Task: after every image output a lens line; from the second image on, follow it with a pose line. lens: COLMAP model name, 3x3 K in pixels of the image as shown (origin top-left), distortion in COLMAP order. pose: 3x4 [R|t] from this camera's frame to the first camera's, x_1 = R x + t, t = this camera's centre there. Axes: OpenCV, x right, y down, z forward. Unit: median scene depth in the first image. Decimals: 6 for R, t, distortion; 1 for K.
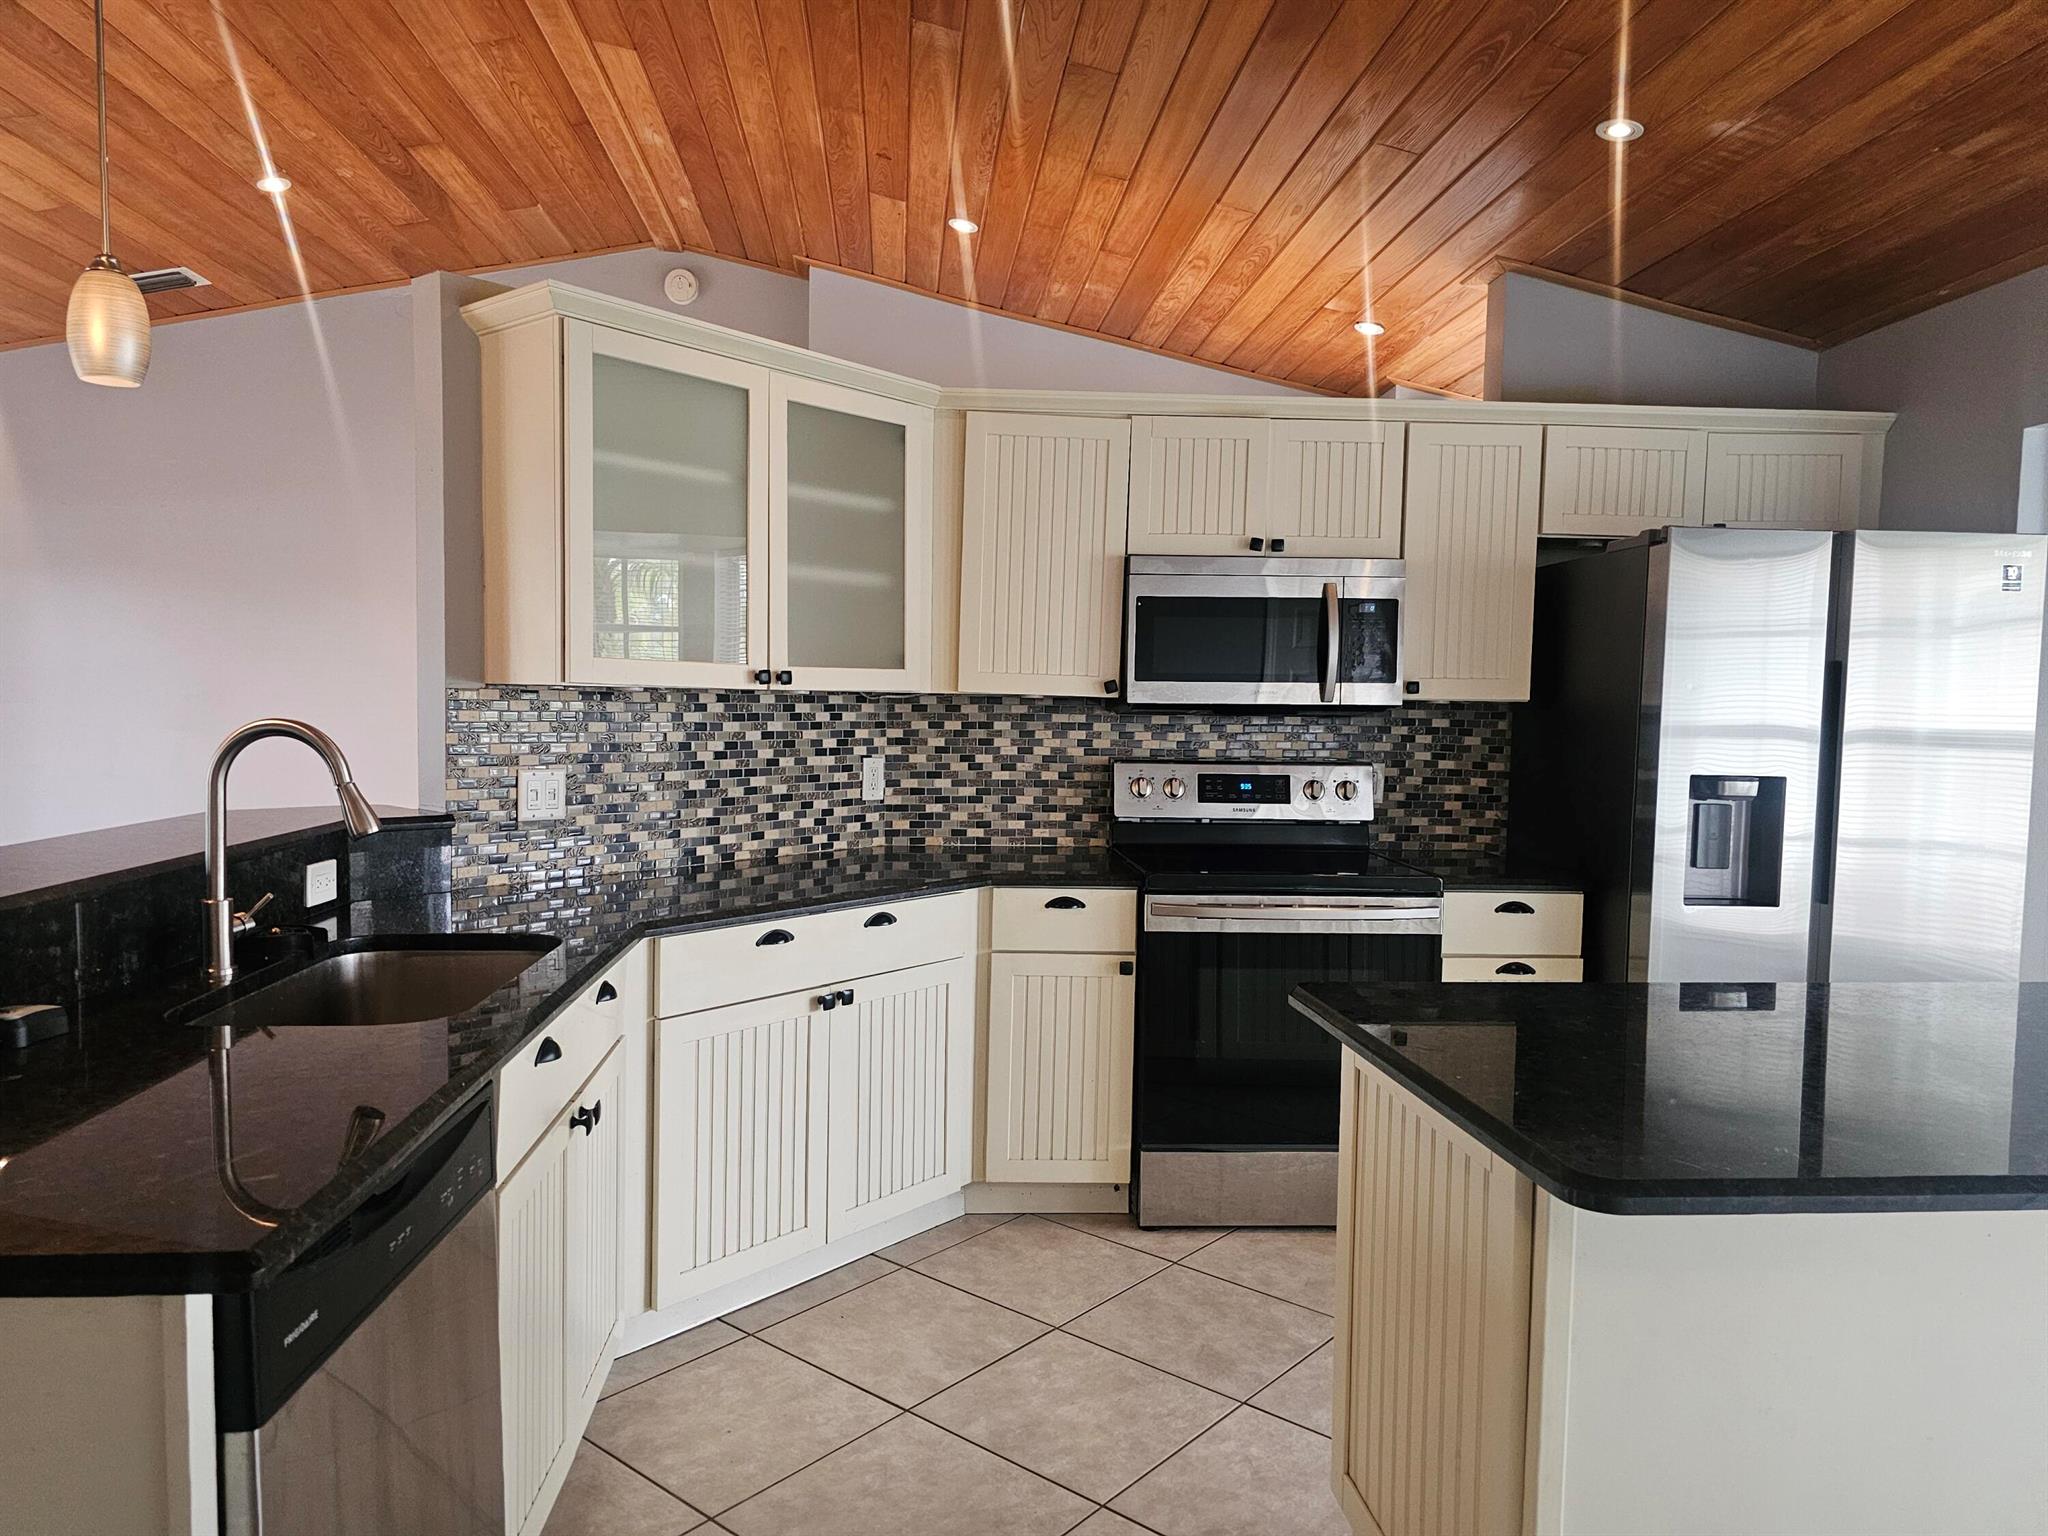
lens RADIAL K [[1351.7, 0, 1012.4], [0, 1351.7, 778.9], [0, 0, 1]] dist [0.048939, 0.000542]
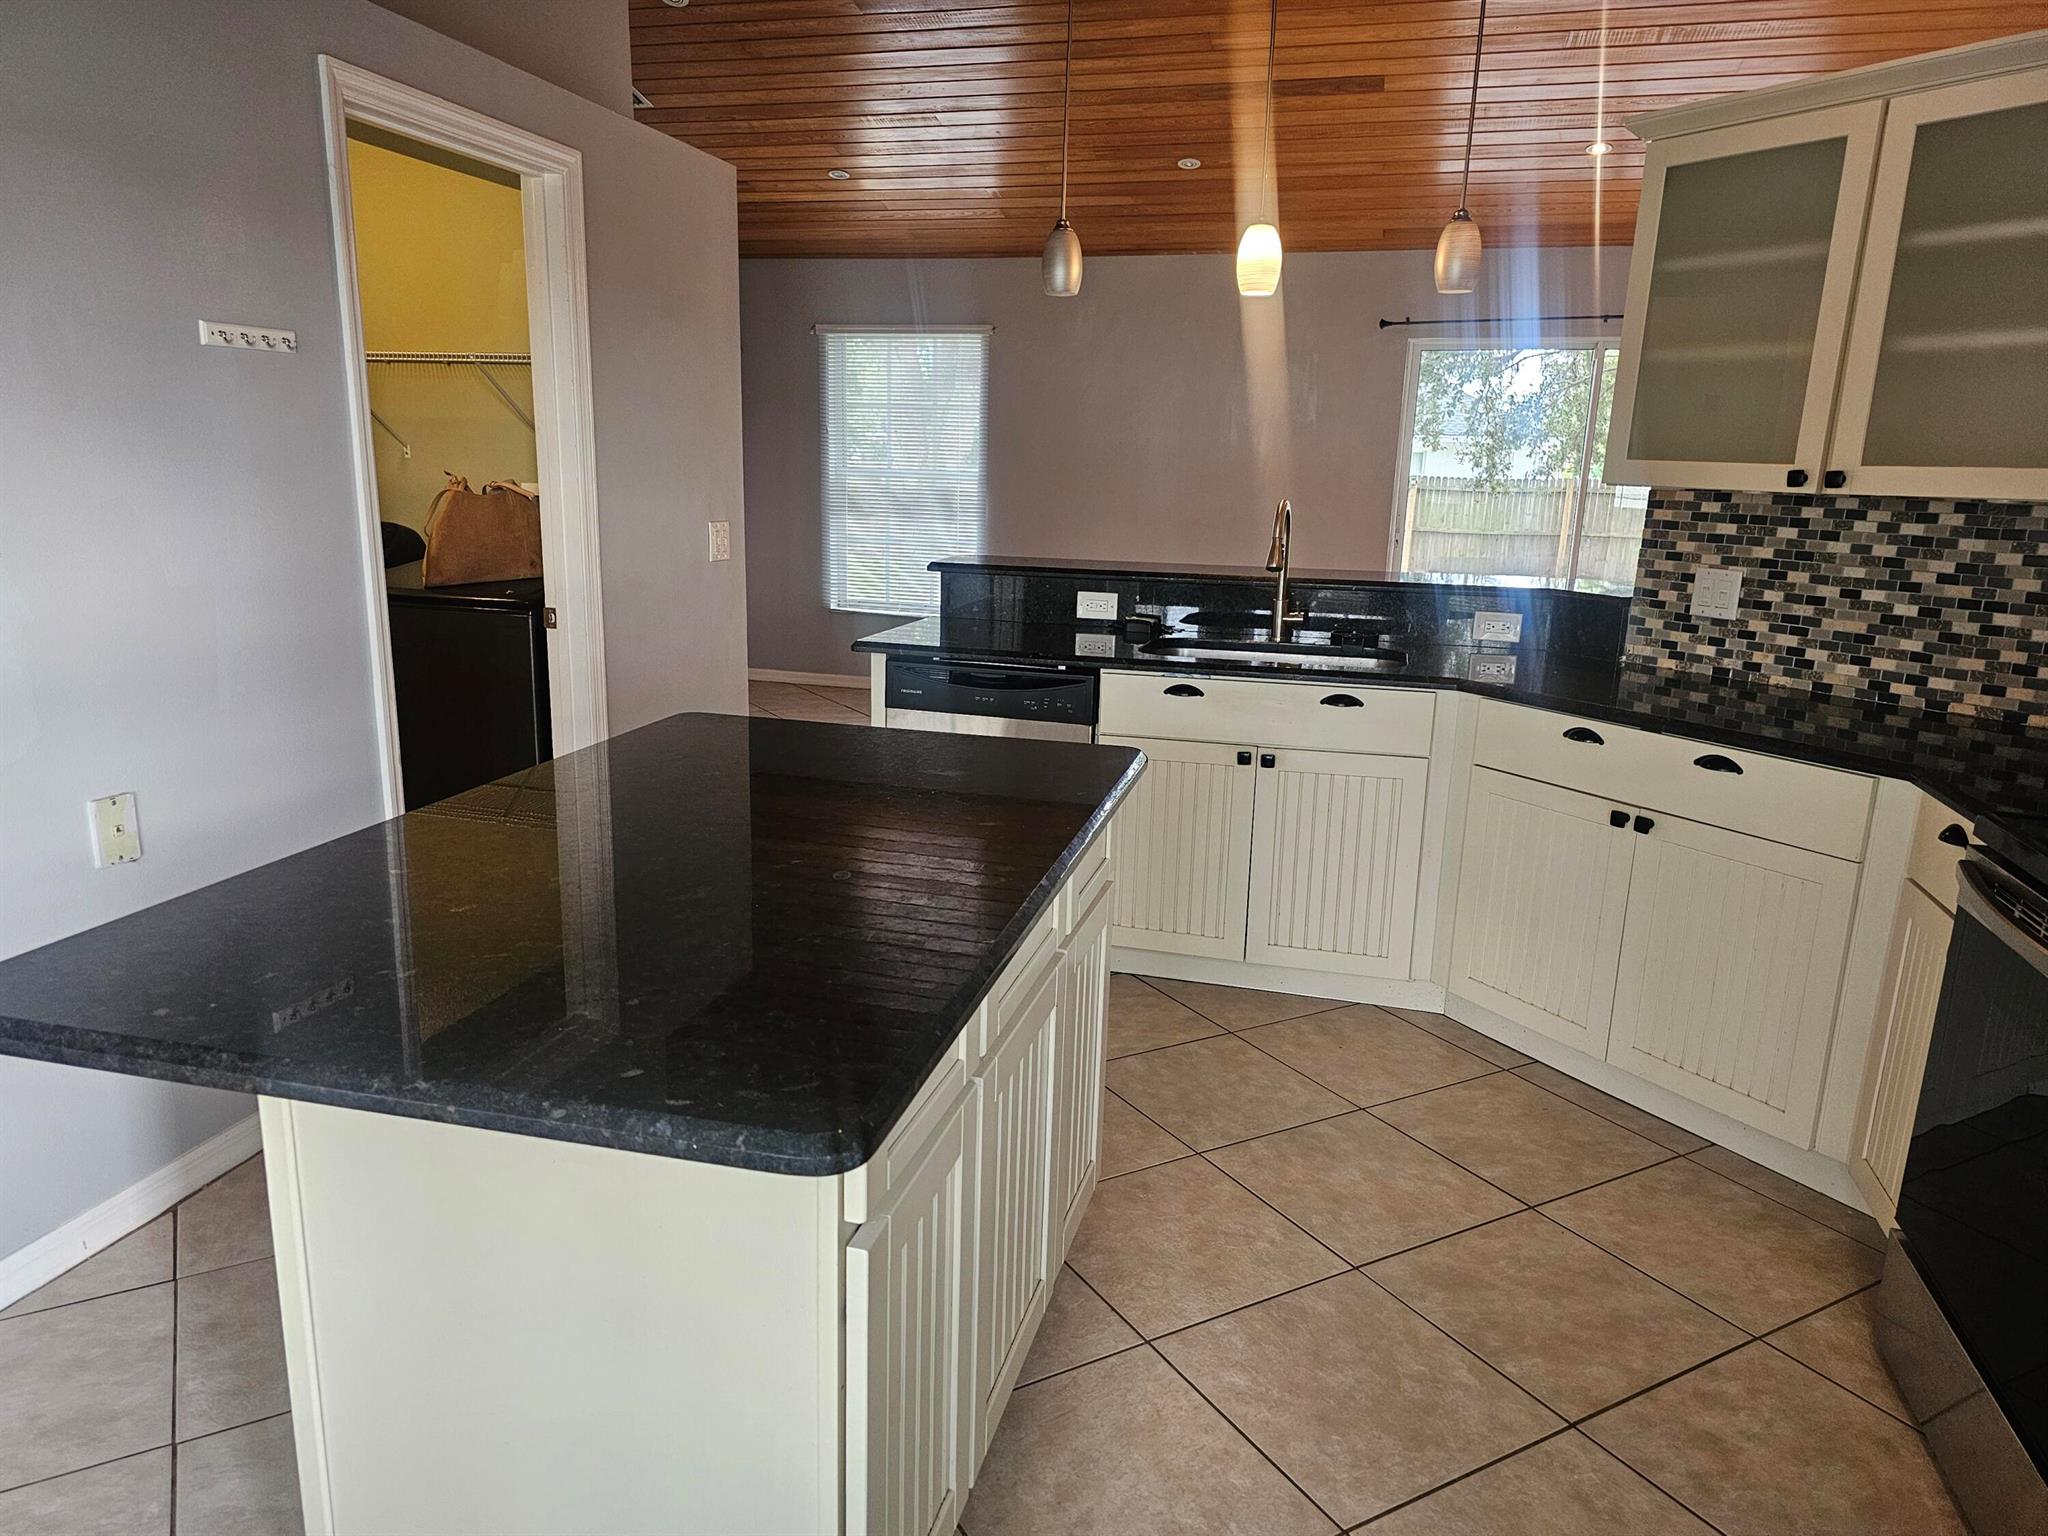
lens RADIAL K [[1383.1, 0, 1013.1], [0, 1383.1, 770.3], [0, 0, 1]] dist [0.041059, -0.034699]
pose [[-0.327878, 0.179353, -0.927539, 0.796179], [-0.098210, 0.970023, 0.222284, -0.038983], [0.939601, 0.163976, -0.300435, 0.767408]]
